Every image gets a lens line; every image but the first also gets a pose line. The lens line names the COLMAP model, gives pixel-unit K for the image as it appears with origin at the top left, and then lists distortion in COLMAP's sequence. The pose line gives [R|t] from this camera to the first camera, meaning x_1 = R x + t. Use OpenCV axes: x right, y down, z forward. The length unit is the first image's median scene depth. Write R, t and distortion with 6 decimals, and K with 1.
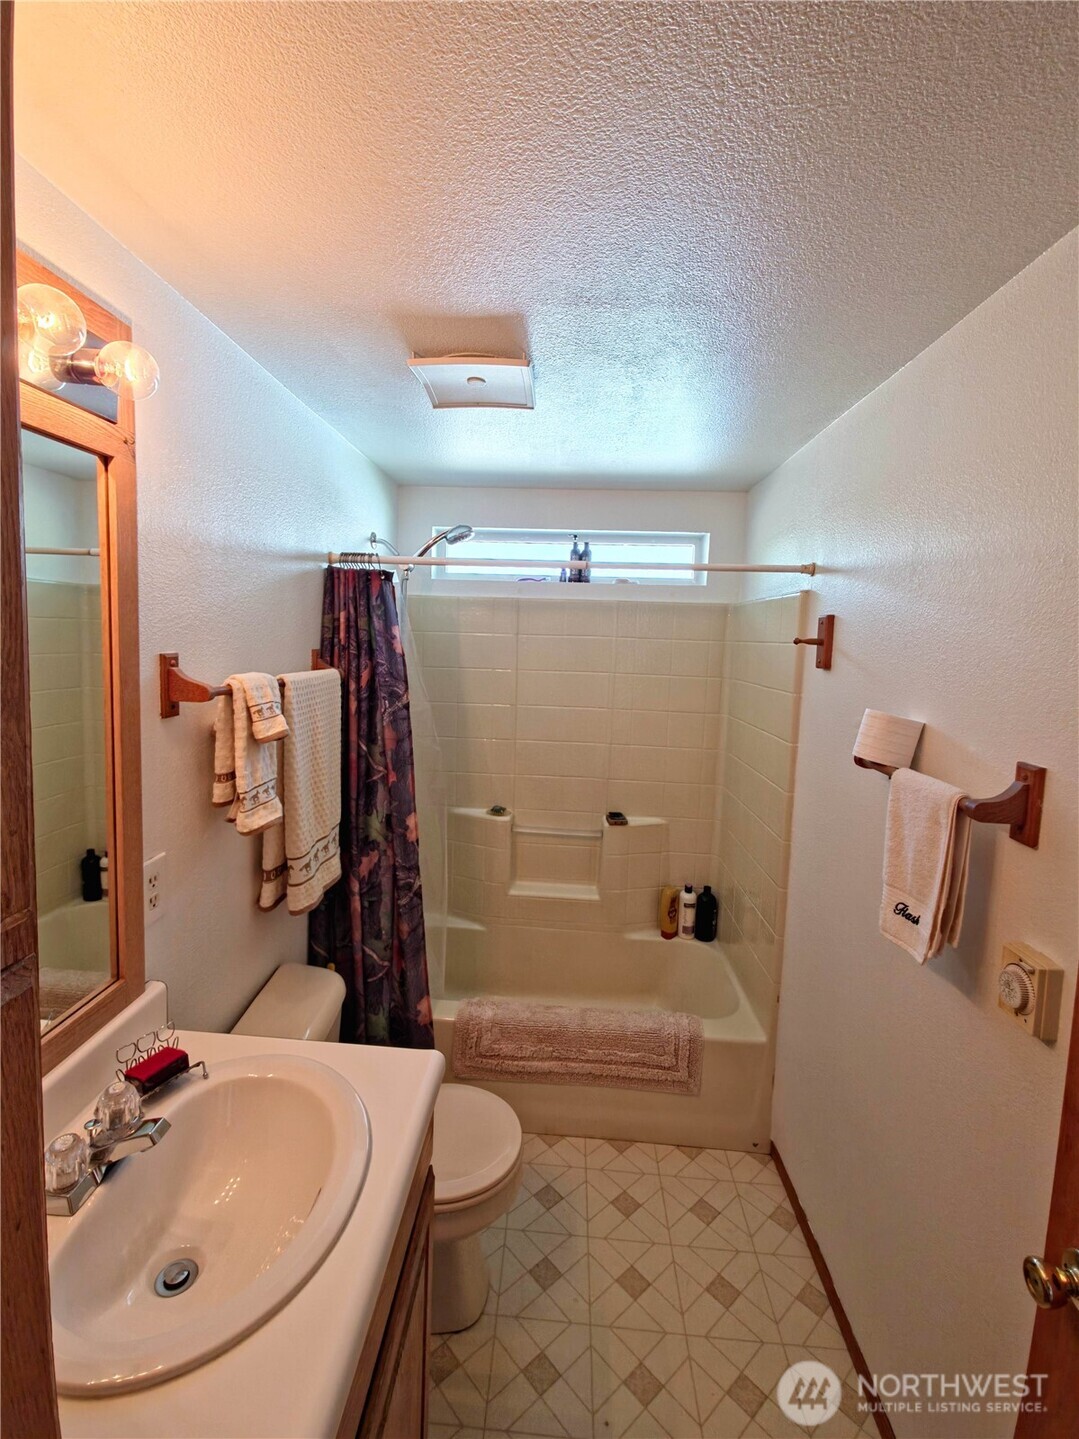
lens RADIAL K [[617.0, 0, 536.2], [0, 617.0, 691.9], [0, 0, 1]] dist [0.015598, -0.005267]
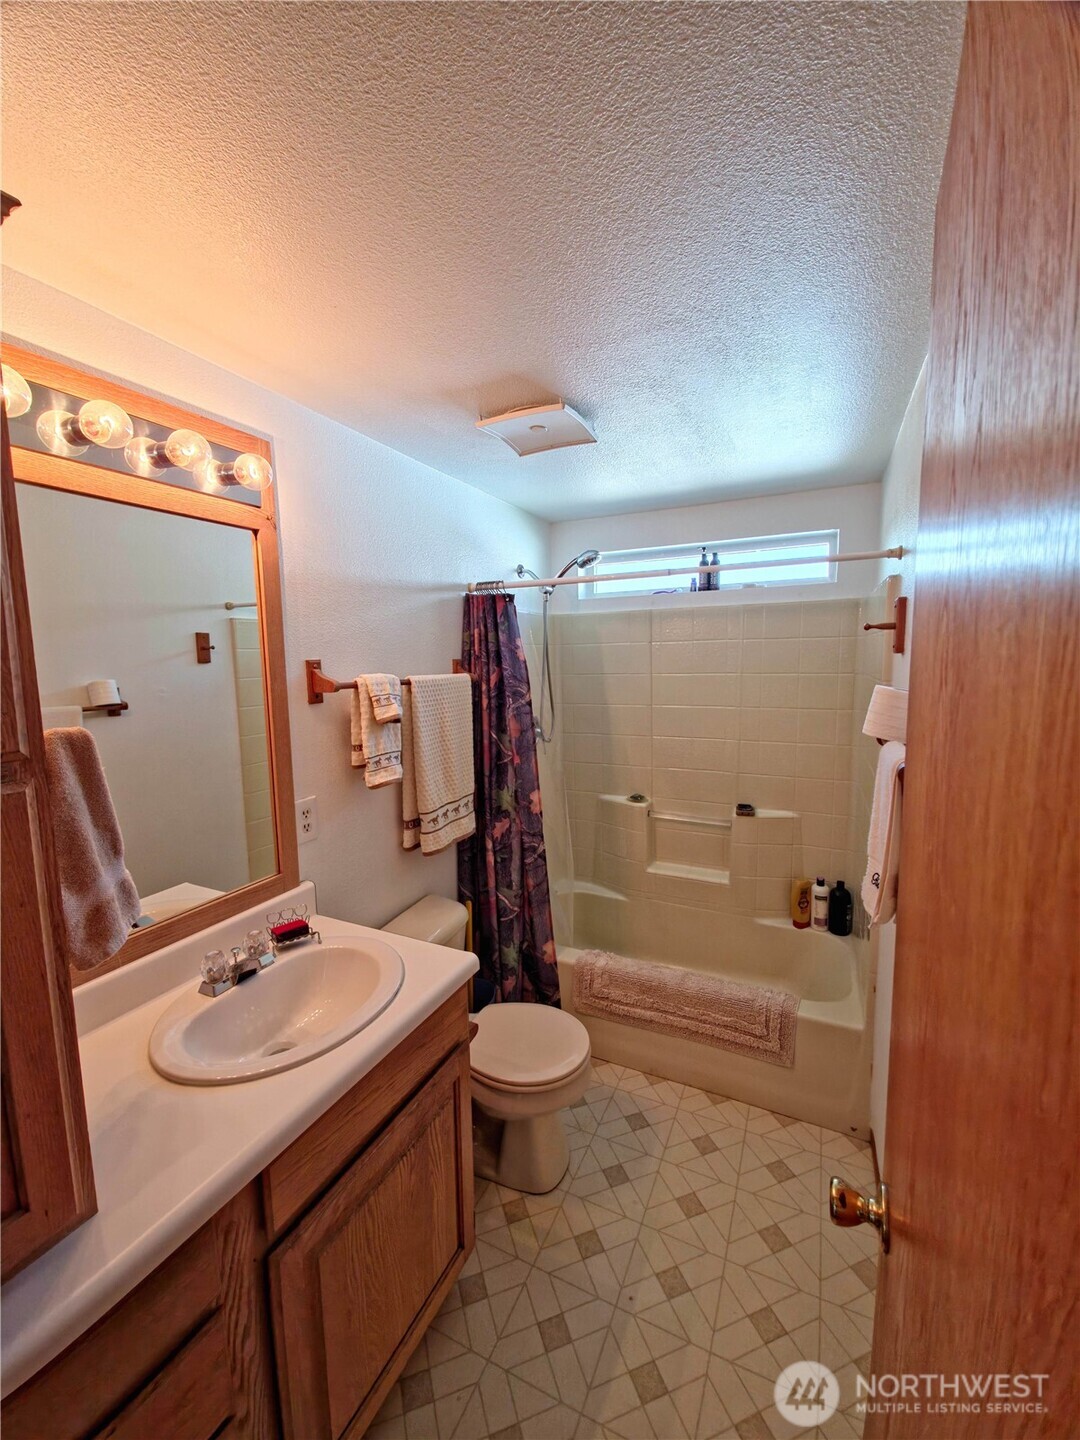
lens RADIAL K [[563.8, 0, 571.6], [0, 563.8, 718.6], [0, 0, 1]] dist [0.012111, 0.000034]
pose [[0.934055, -0.010546, -0.356974, 0.271434], [0.016083, 0.999792, 0.012546, 0.041619], [0.356767, -0.017460, 0.934030, -0.019039]]
